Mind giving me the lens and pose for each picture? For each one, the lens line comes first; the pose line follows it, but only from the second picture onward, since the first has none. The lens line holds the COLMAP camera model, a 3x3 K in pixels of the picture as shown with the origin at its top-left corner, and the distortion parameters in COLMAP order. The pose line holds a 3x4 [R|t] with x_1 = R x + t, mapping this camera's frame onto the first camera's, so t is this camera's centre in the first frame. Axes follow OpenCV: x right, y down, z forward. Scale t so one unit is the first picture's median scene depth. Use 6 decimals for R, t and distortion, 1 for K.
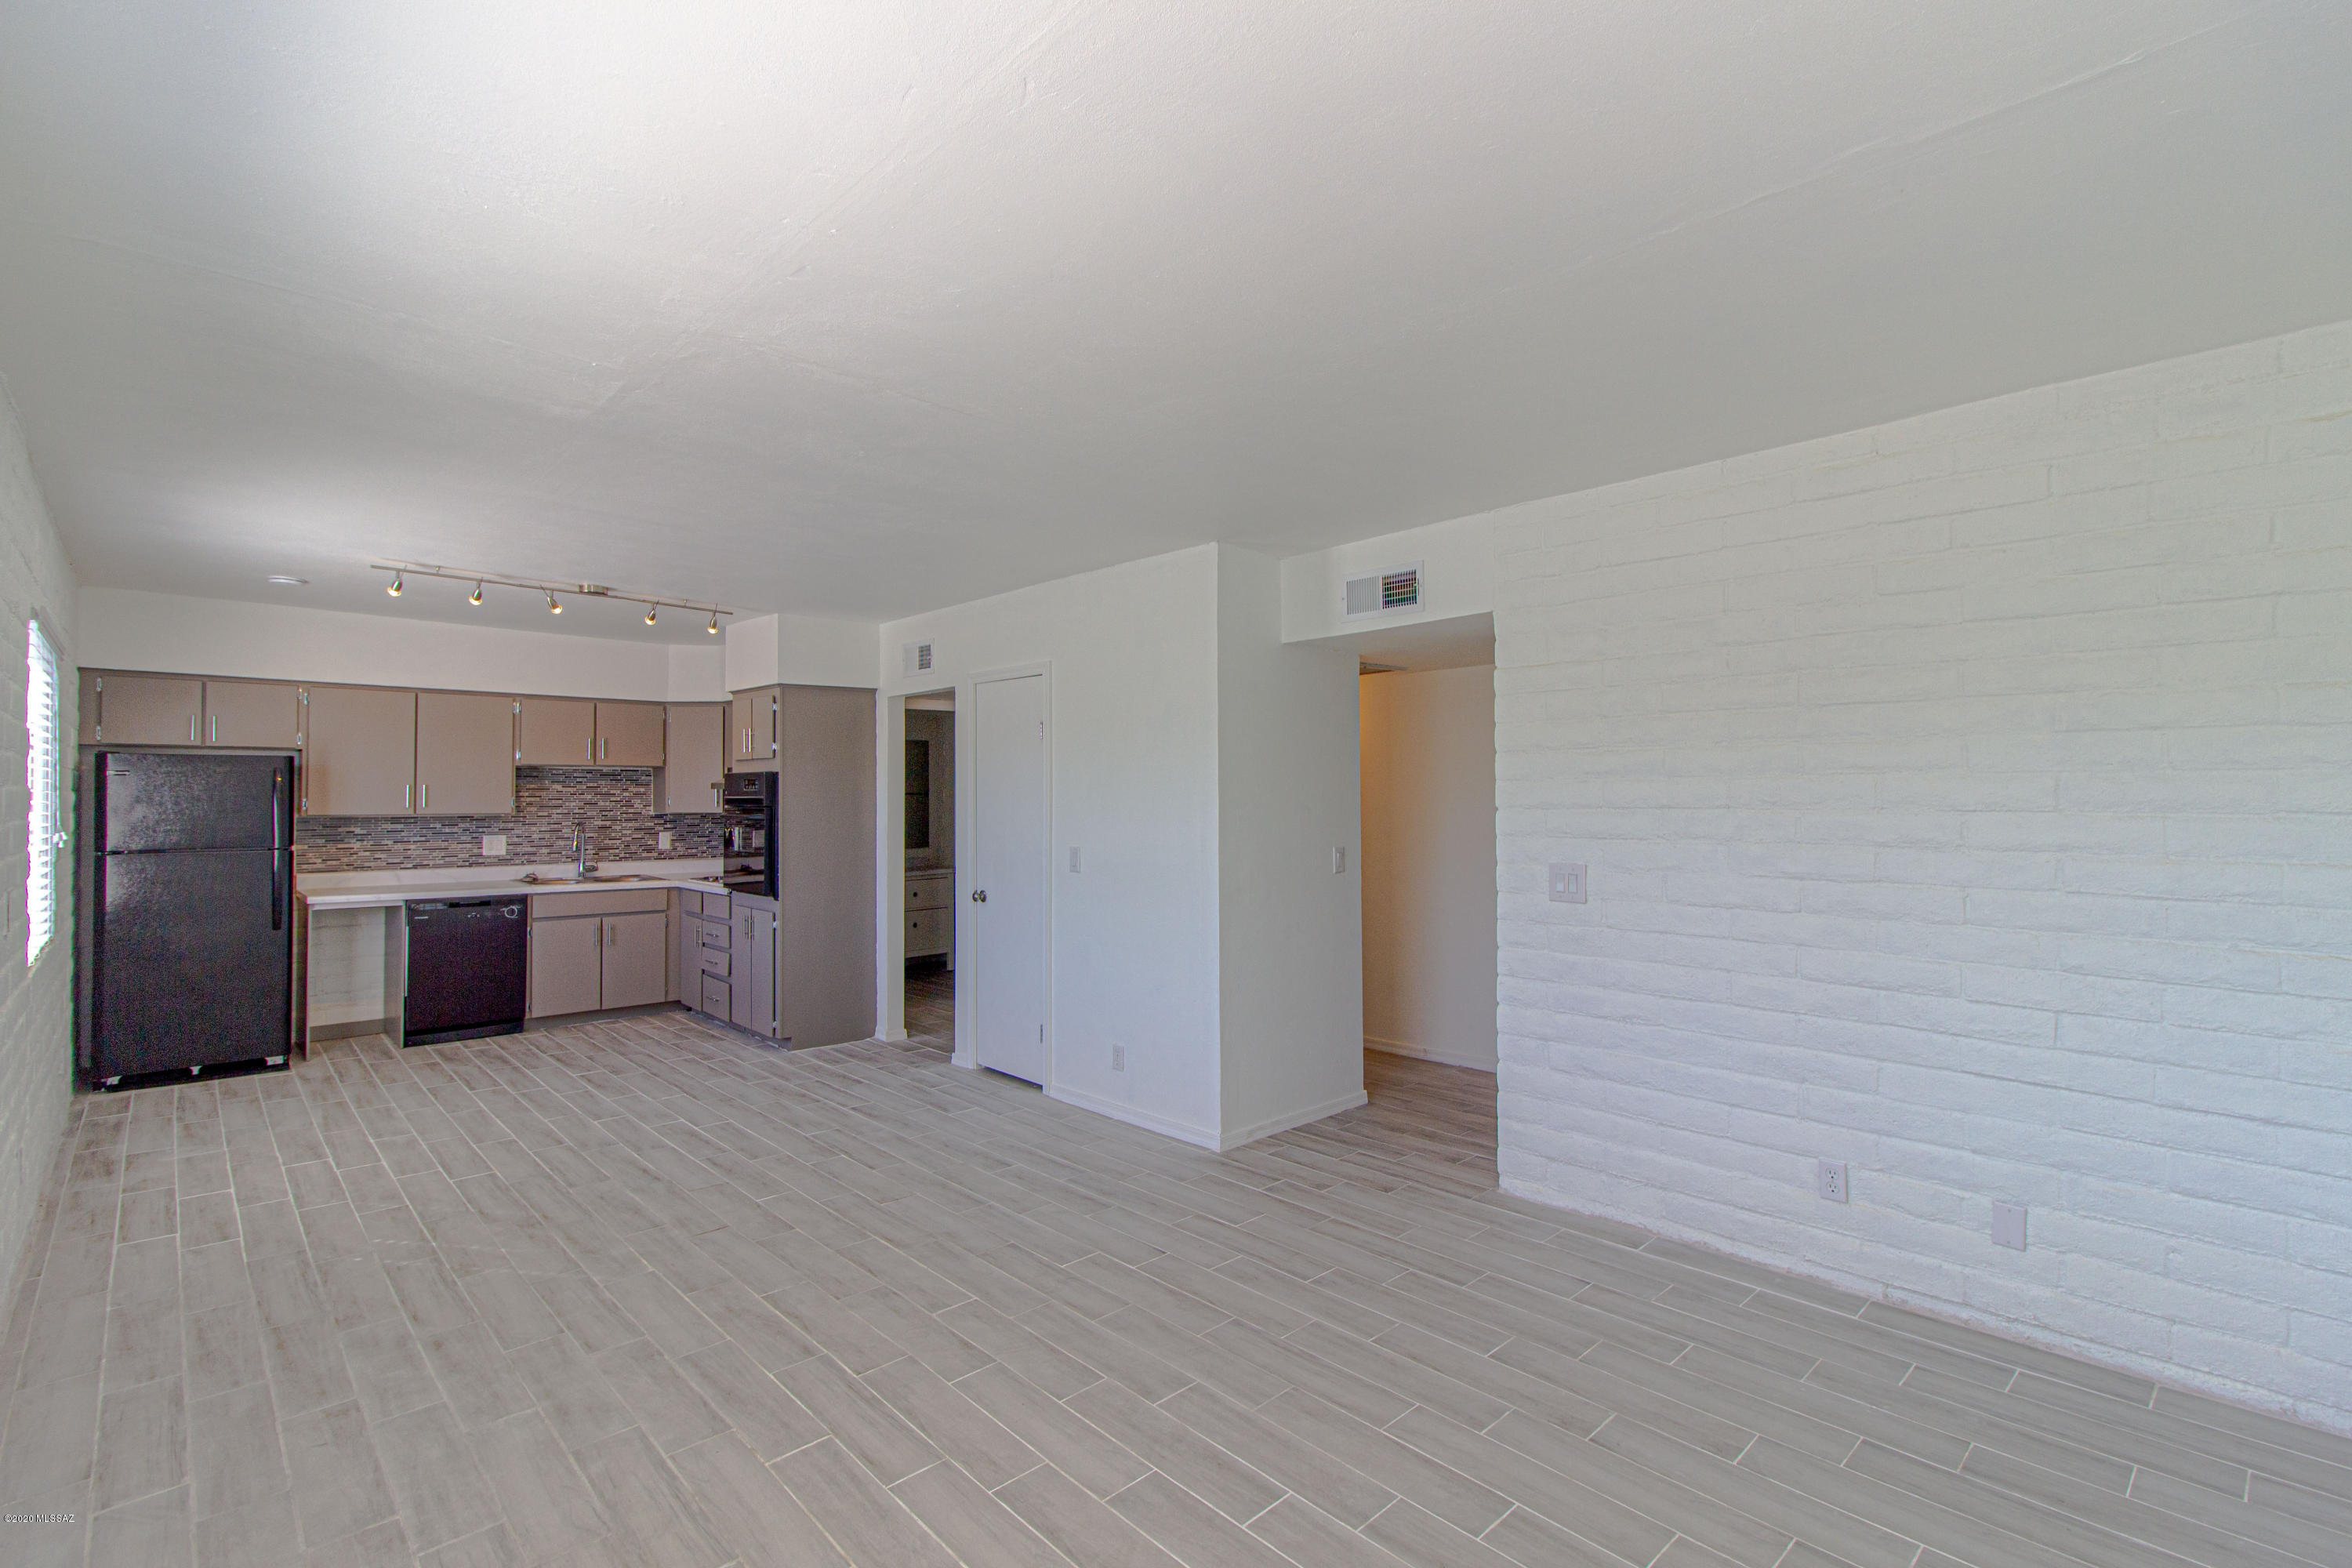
lens RADIAL K [[1106.9, 0, 1178.0], [0, 1106.9, 775.6], [0, 0, 1]] dist [0.000083, 0.000270]
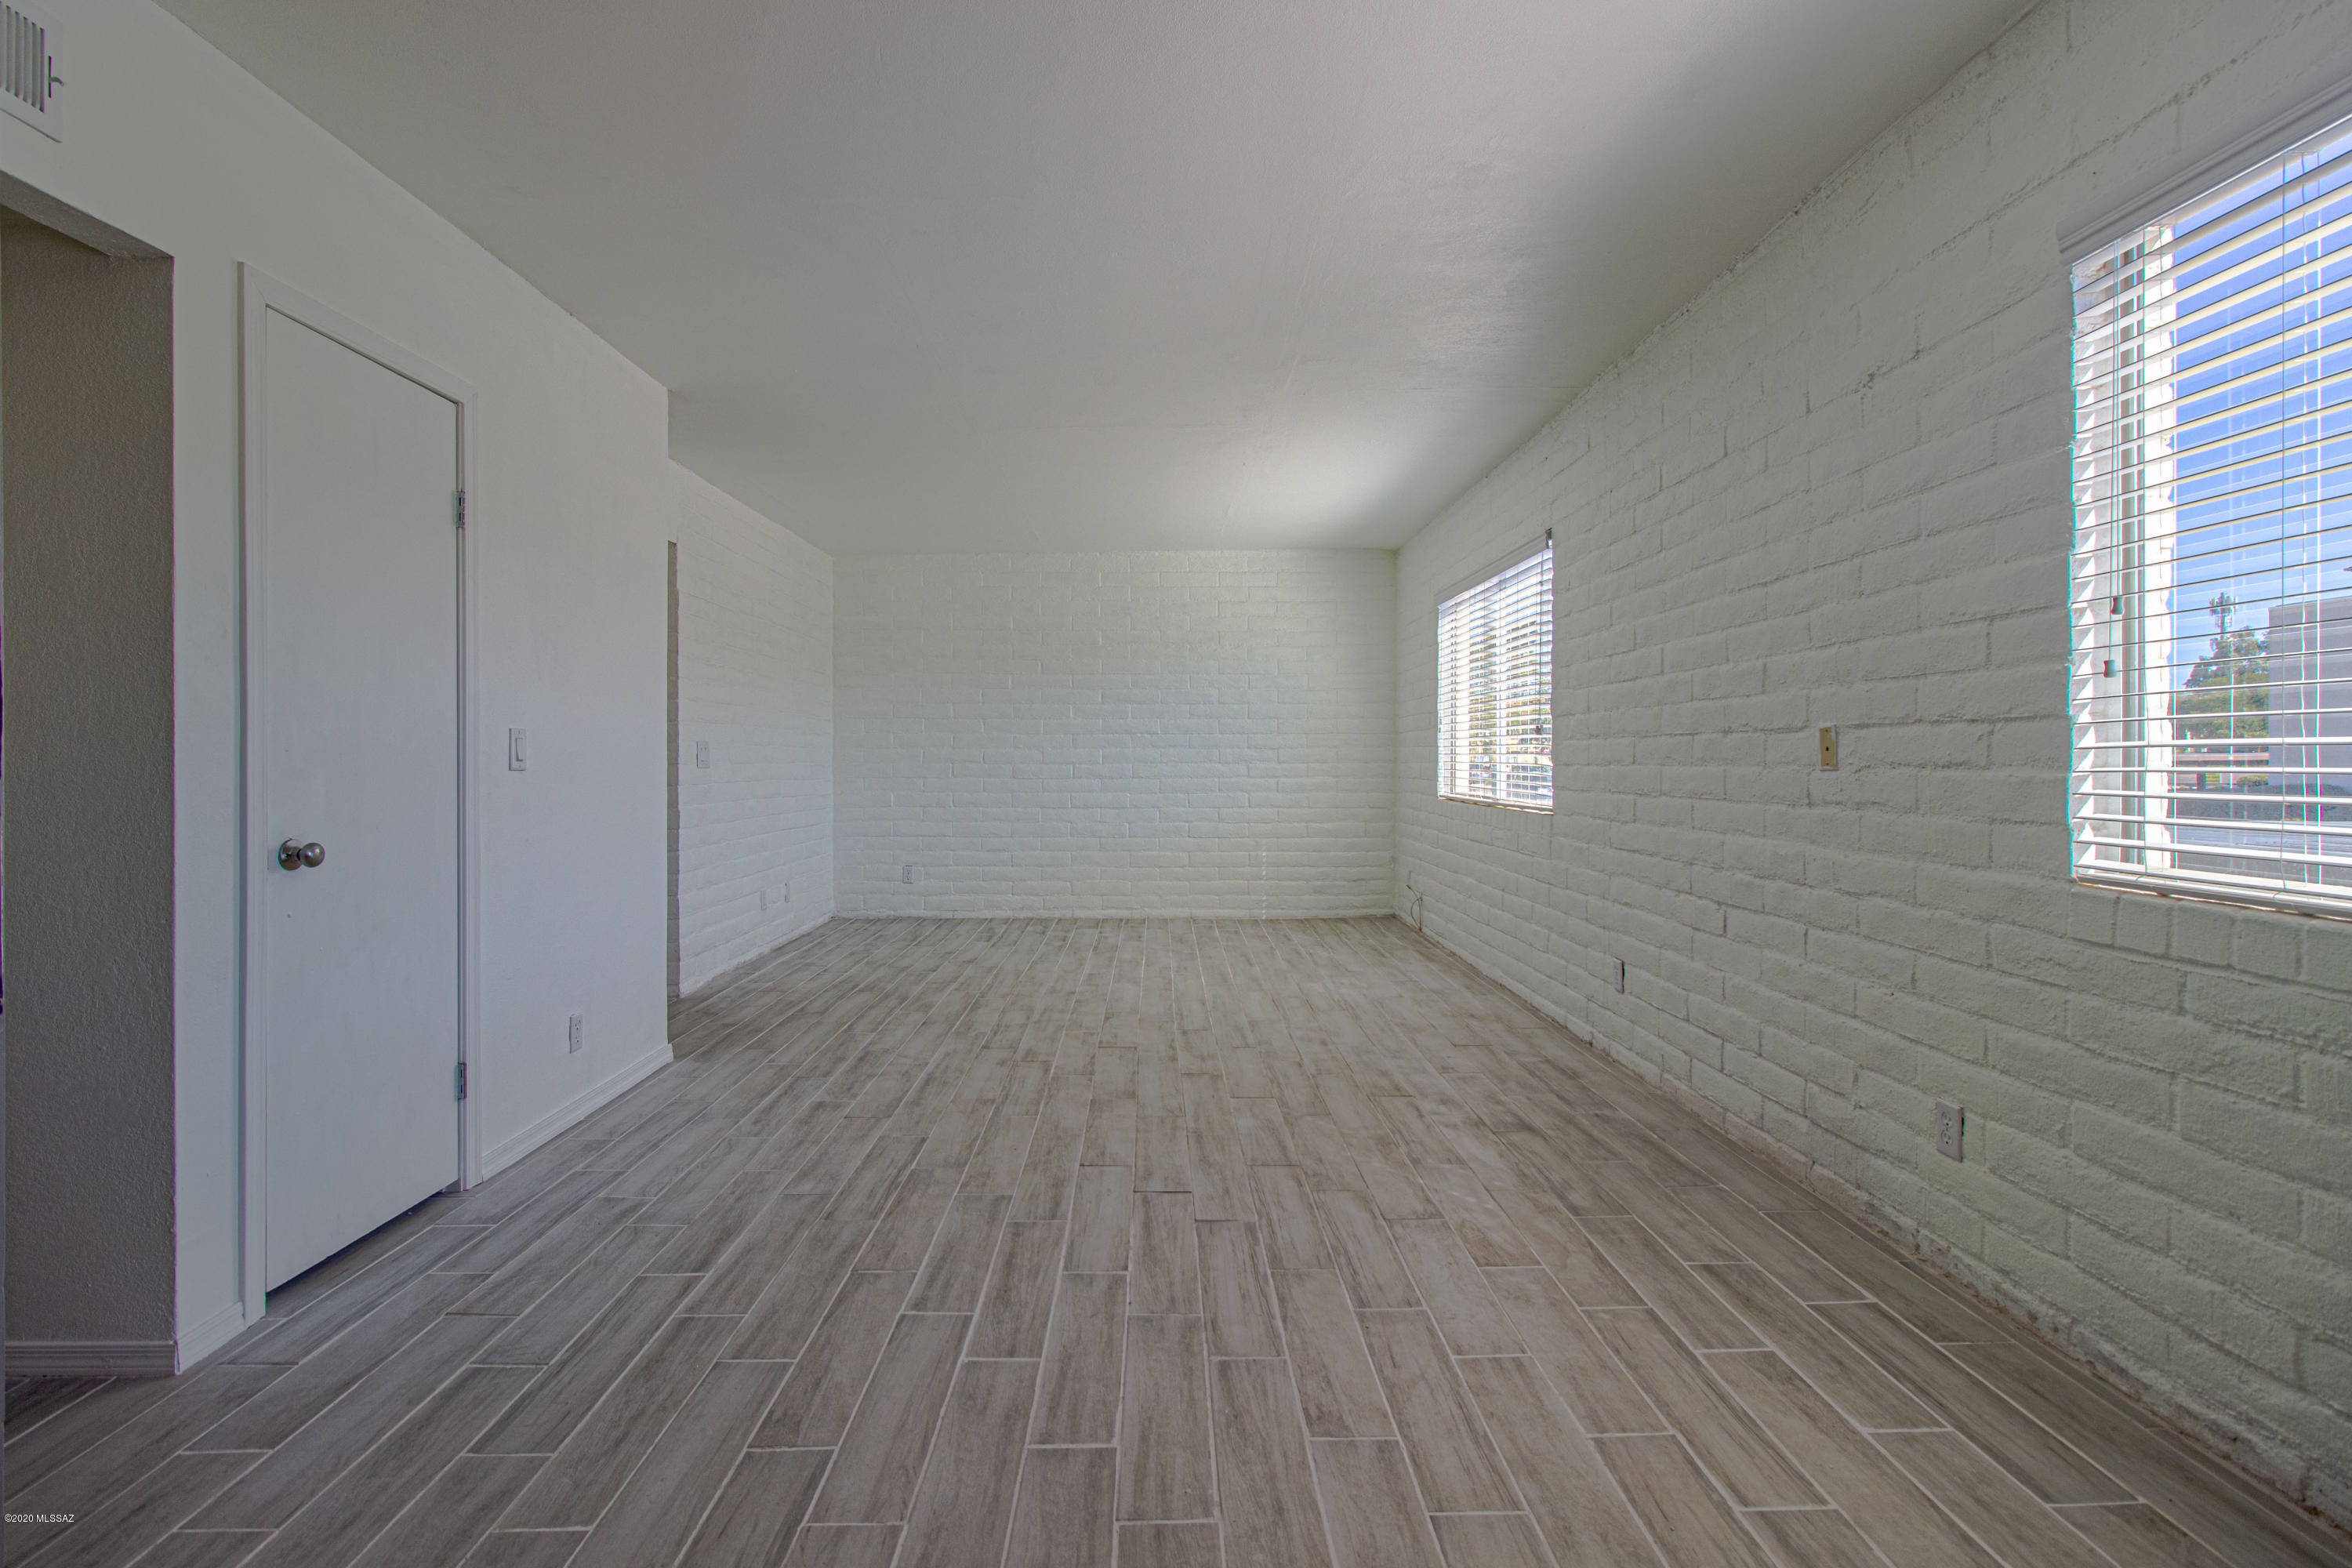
lens RADIAL K [[1106.9, 0, 1168.7], [0, 1106.9, 755.3], [0, 0, 1]] dist [0.000083, 0.000270]
pose [[-0.747465, 0.008487, 0.664247, -0.671375], [-0.003317, 0.999858, -0.016507, 0.078654], [-0.664293, -0.014542, -0.747331, 1.082651]]
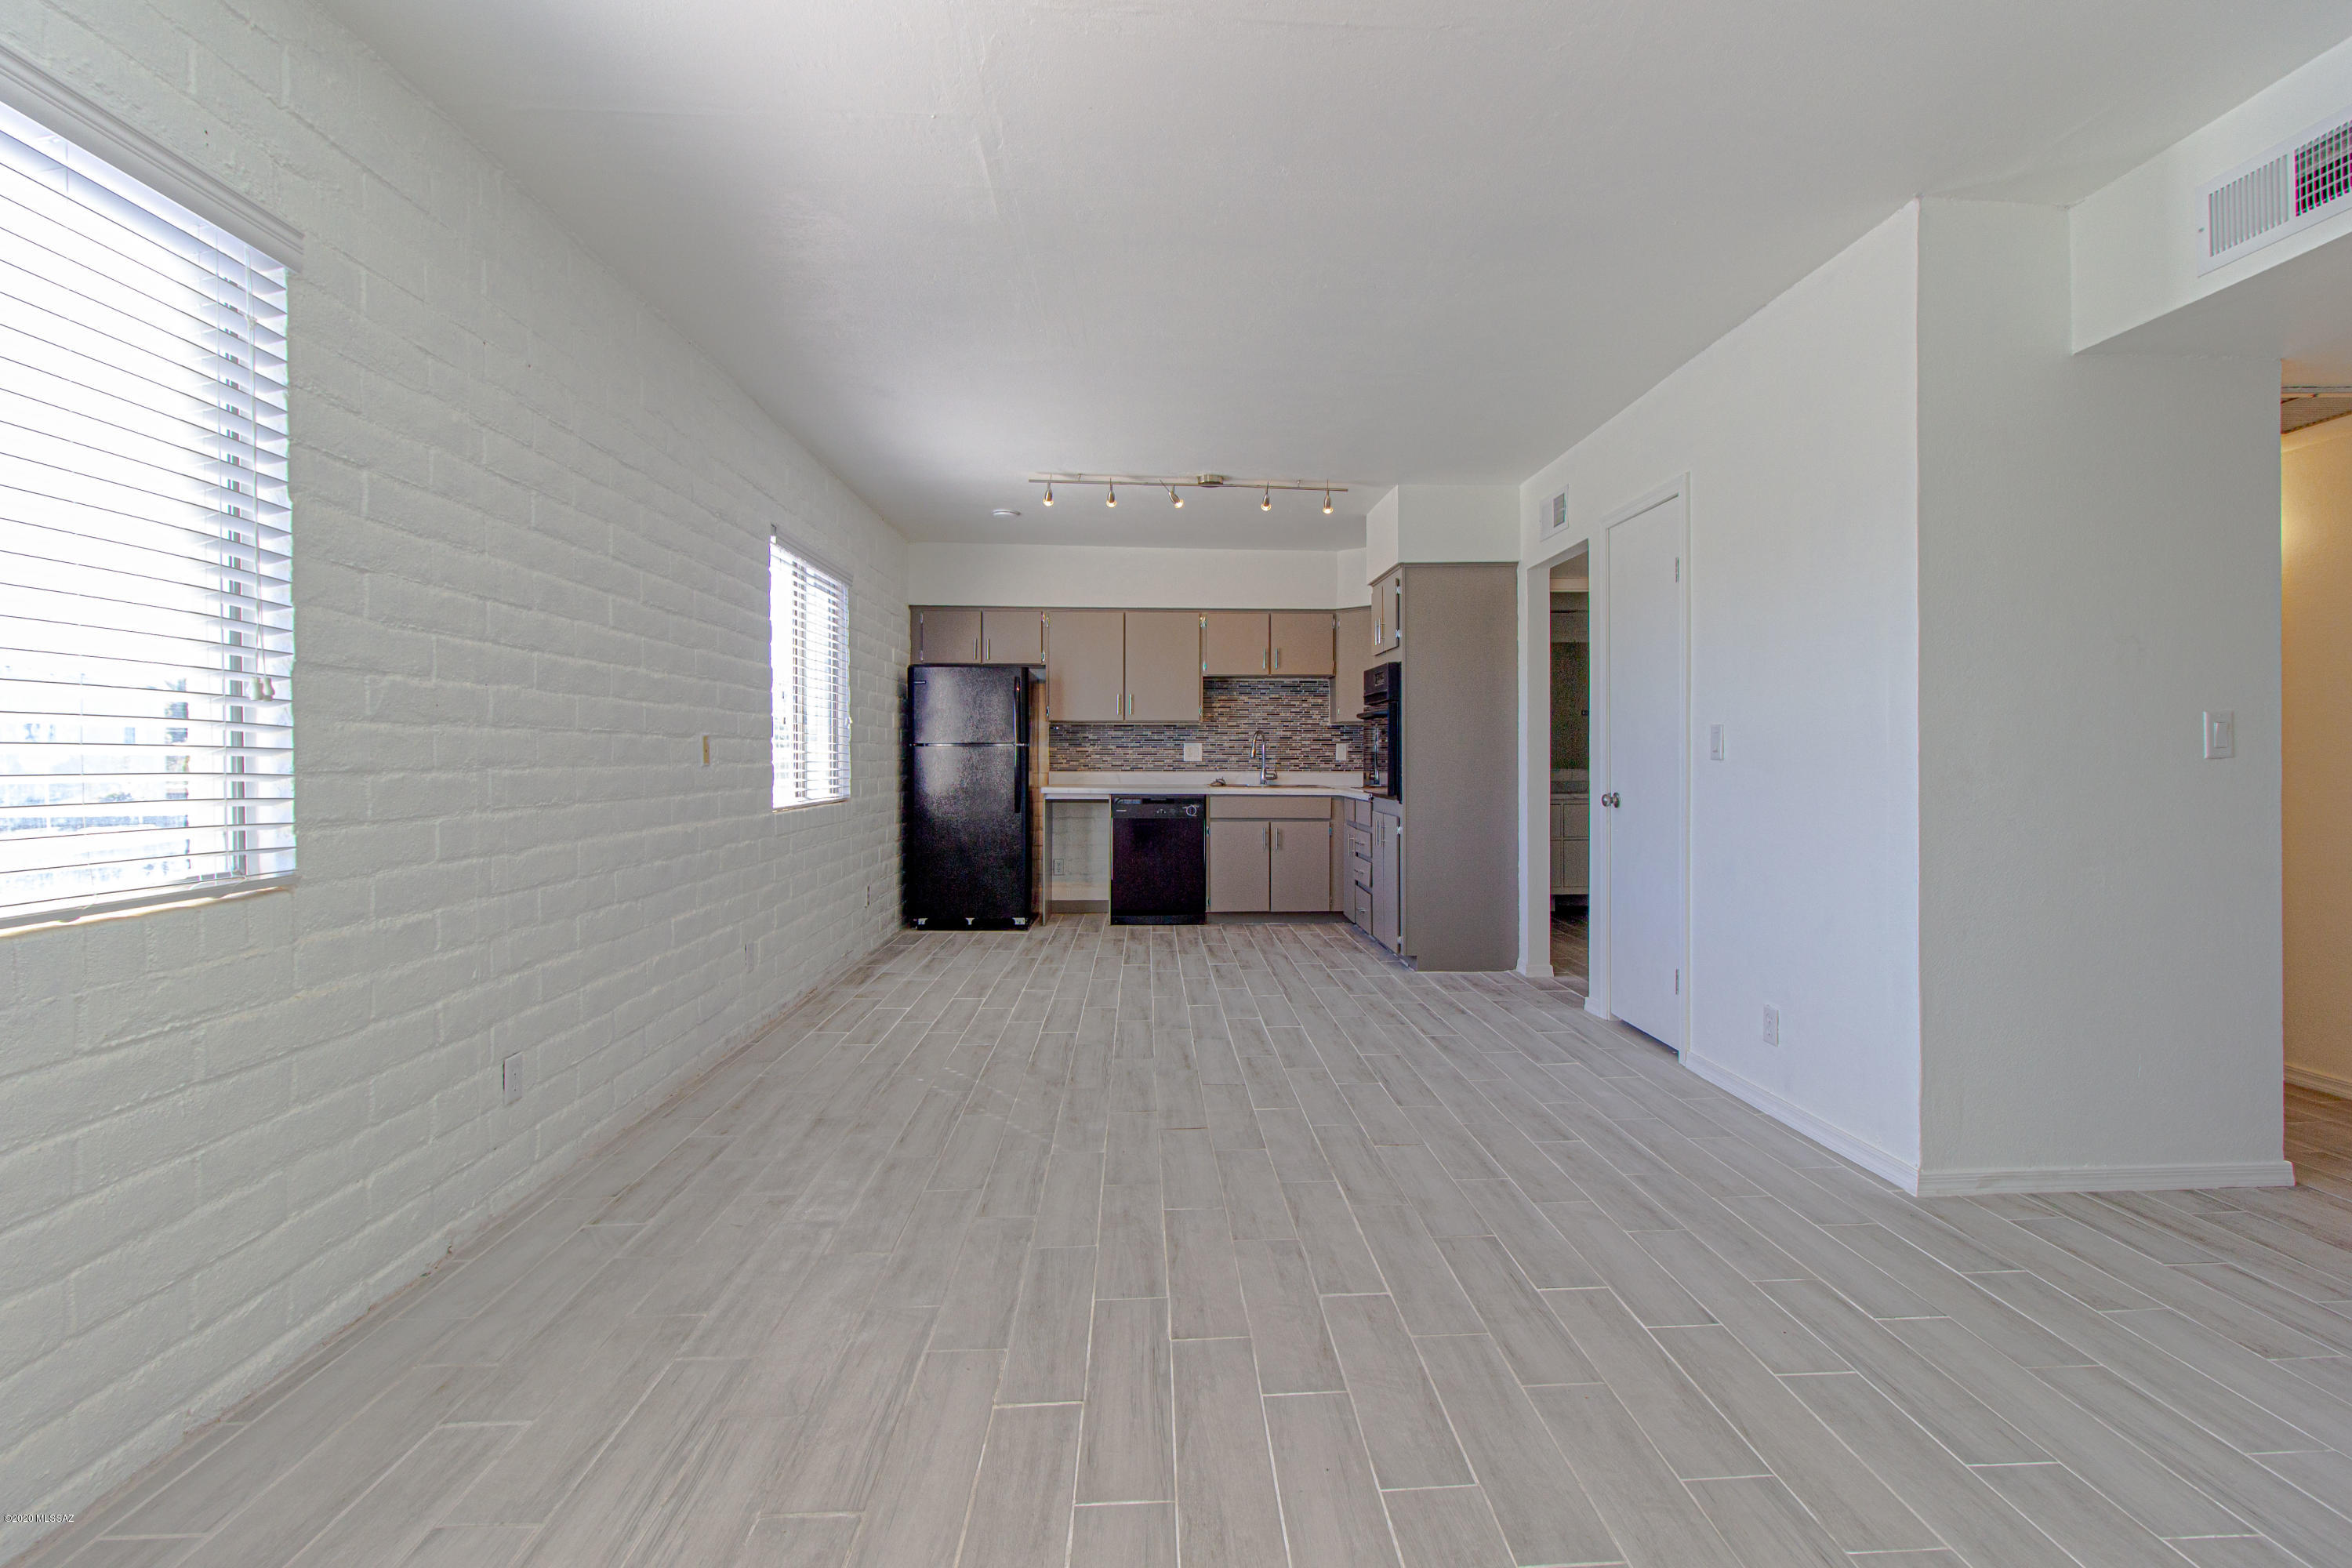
lens RADIAL K [[1106.9, 0, 1176.9], [0, 1106.9, 759.8], [0, 0, 1]] dist [0.000083, 0.000270]
pose [[0.756952, 0.003374, -0.653462, 0.097699], [0.010401, 0.999798, 0.017209, 0.063812], [0.653388, -0.019823, 0.756763, 0.208942]]
